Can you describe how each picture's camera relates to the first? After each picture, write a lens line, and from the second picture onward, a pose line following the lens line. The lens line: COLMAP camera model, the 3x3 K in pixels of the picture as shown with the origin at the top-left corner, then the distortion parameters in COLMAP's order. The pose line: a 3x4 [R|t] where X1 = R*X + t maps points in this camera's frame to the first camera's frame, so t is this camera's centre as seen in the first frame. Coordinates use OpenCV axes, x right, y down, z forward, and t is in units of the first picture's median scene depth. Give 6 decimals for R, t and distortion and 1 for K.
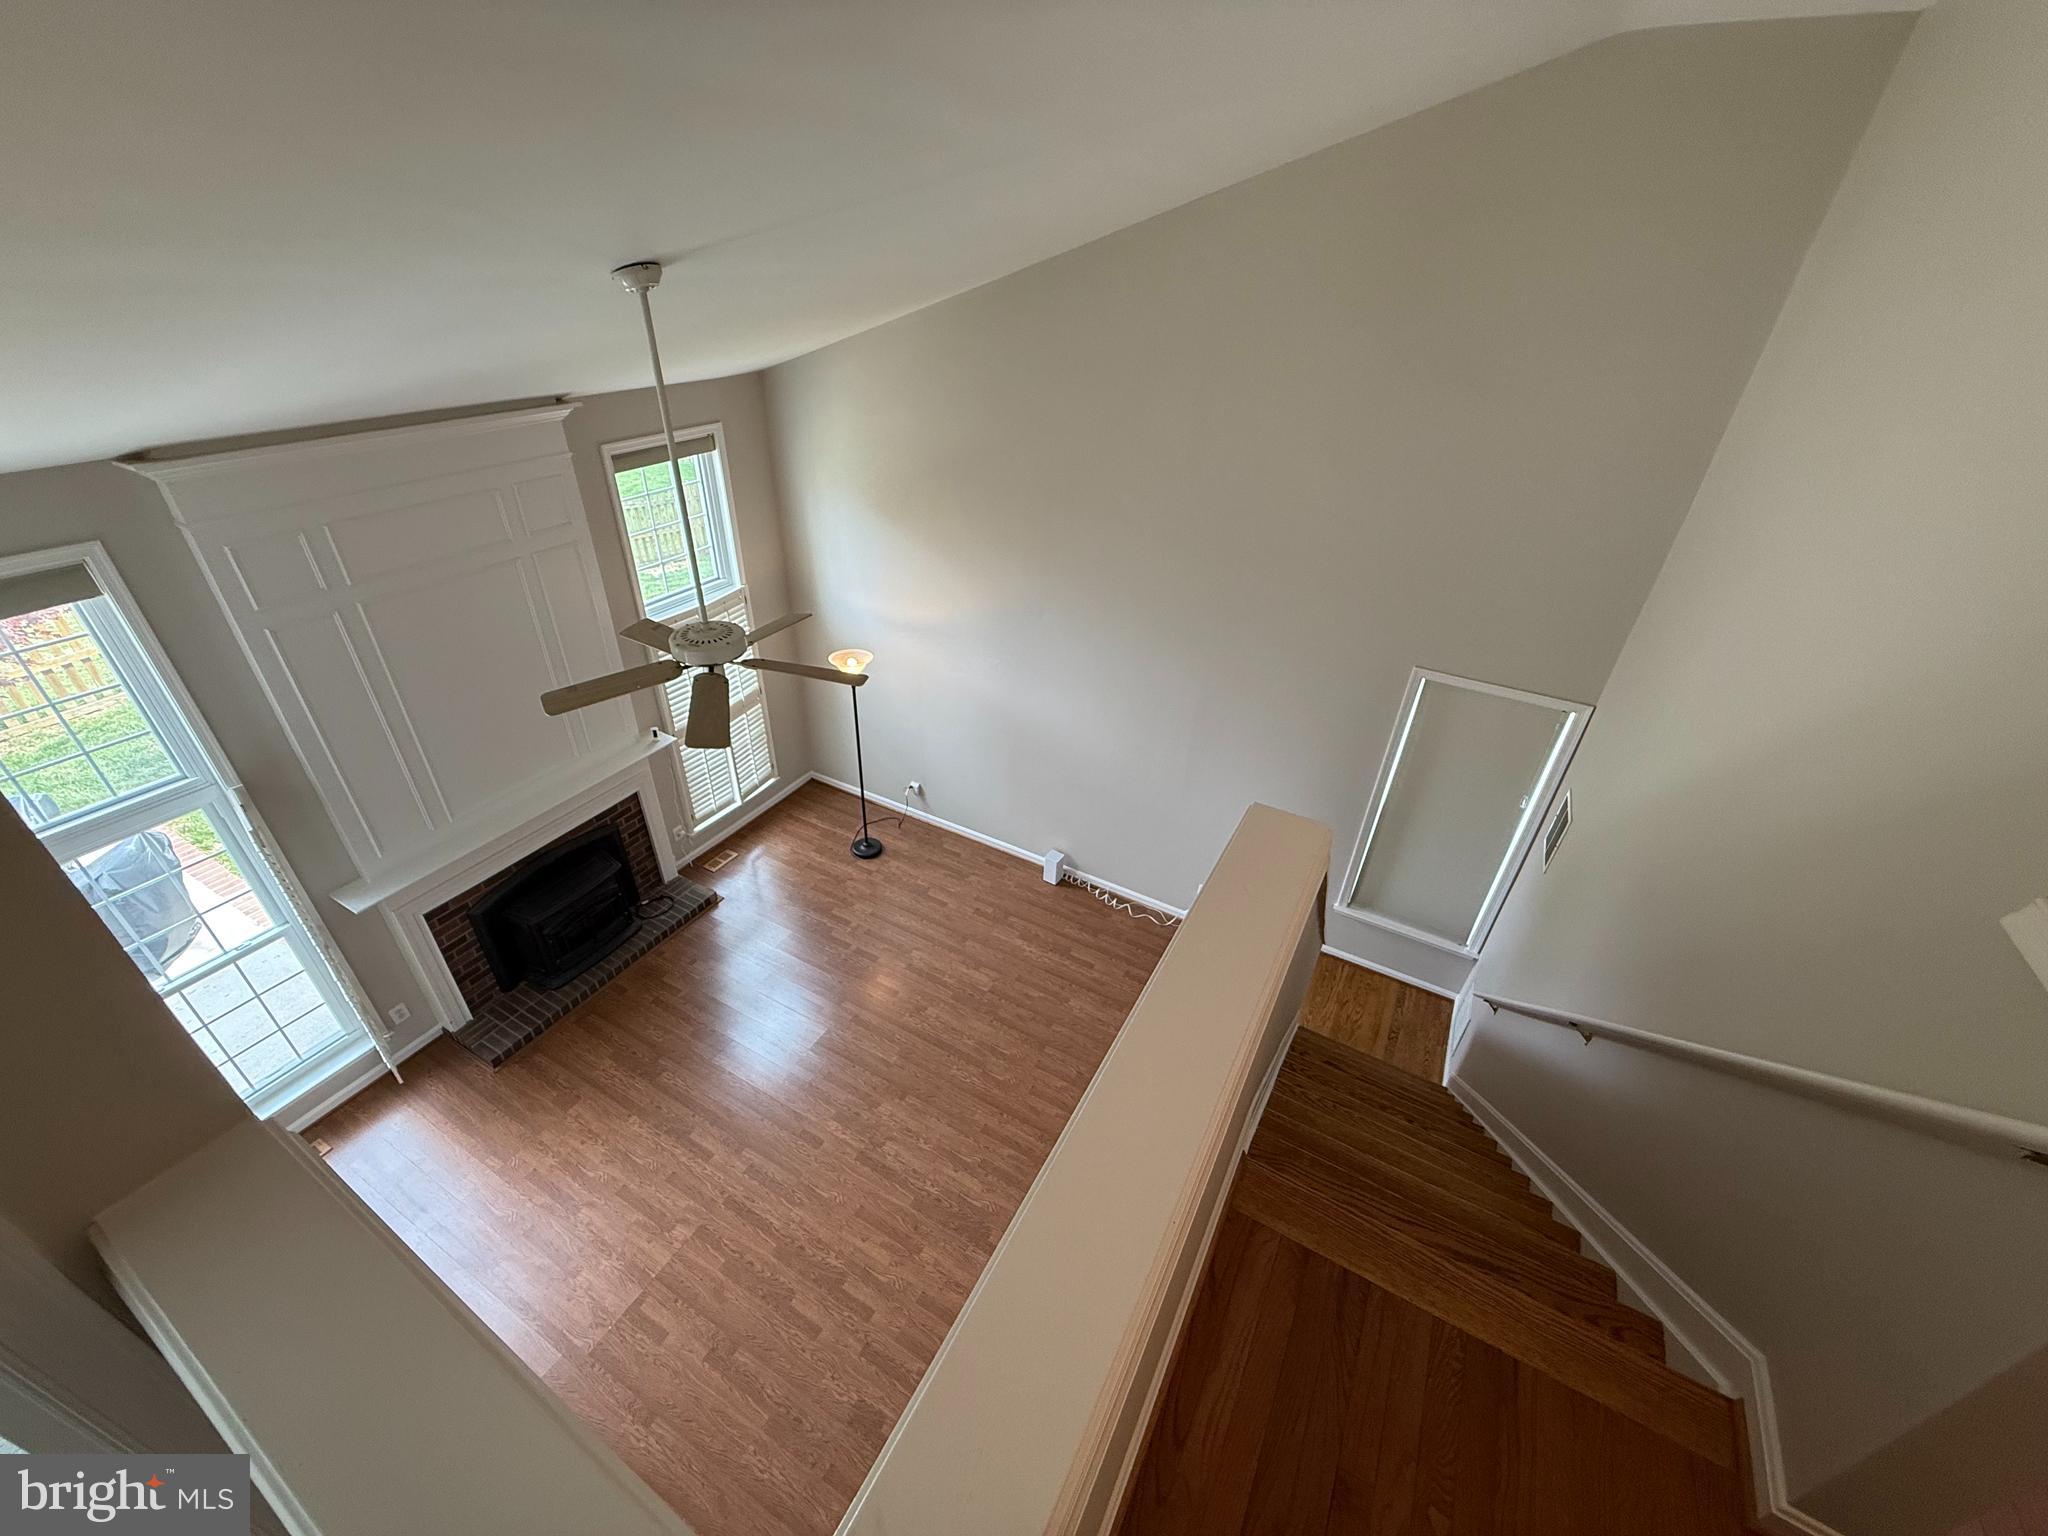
lens RADIAL K [[812.6, 0, 1019.6], [0, 812.6, 760.7], [0, 0, 1]] dist [-0.000623, 0.000763]
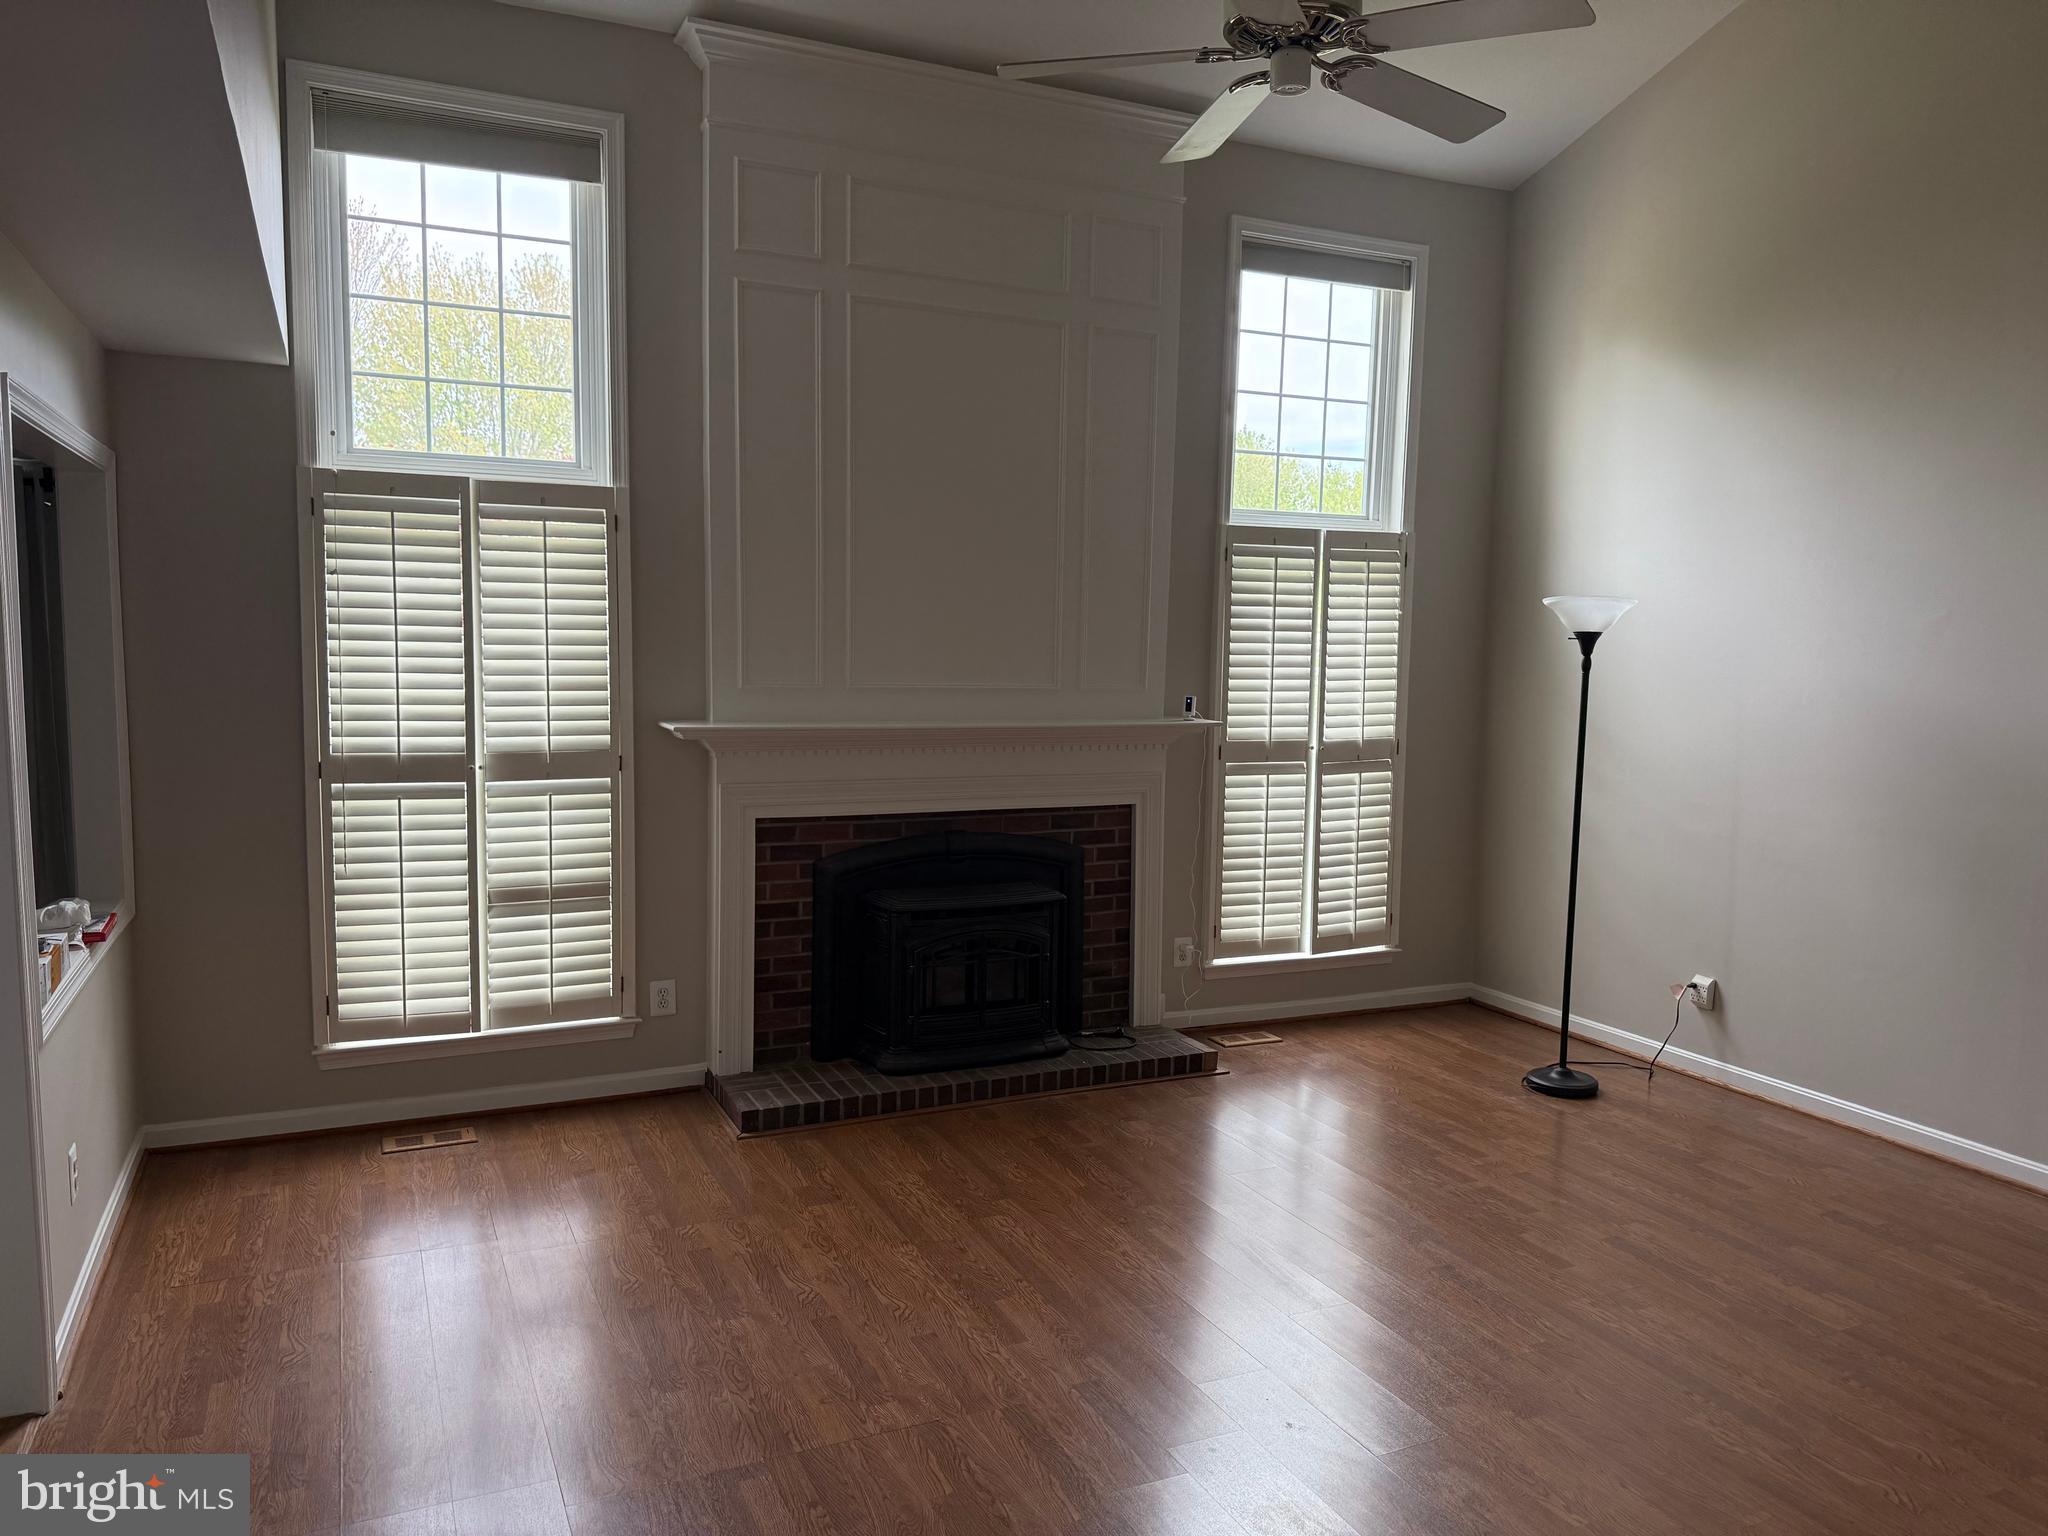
lens RADIAL K [[1424.6, 0, 1022.7], [0, 1424.6, 772.0], [0, 0, 1]] dist [0.036102, -0.016664]
pose [[0.809710, 0.041621, -0.585352, 0.026387], [-0.310218, 0.877072, -0.366756, 0.428388], [0.498131, 0.478553, 0.723085, 0.294901]]
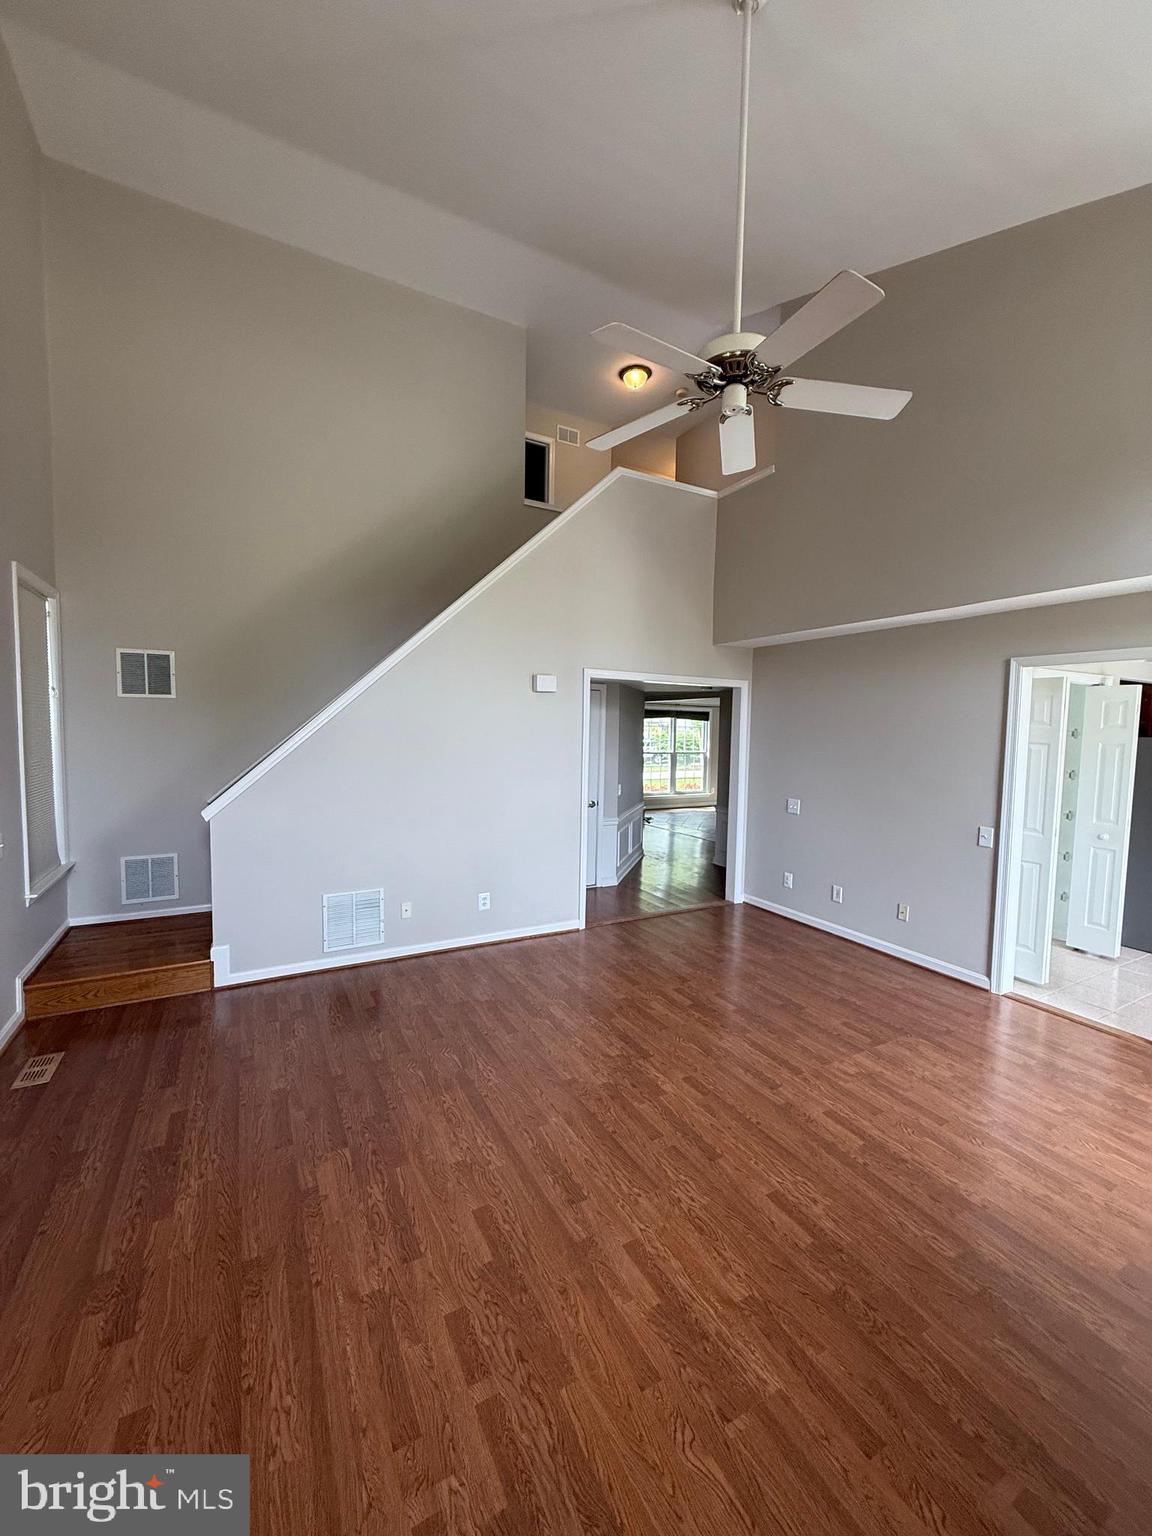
lens RADIAL K [[609.4, 0, 577.5], [0, 609.4, 769.7], [0, 0, 1]] dist [-0.000623, 0.000763]
pose [[-0.848651, -0.075901, 0.523480, -0.389873], [0.247605, 0.817526, 0.519945, -0.107781], [-0.467423, 0.570868, -0.675001, 1.121098]]
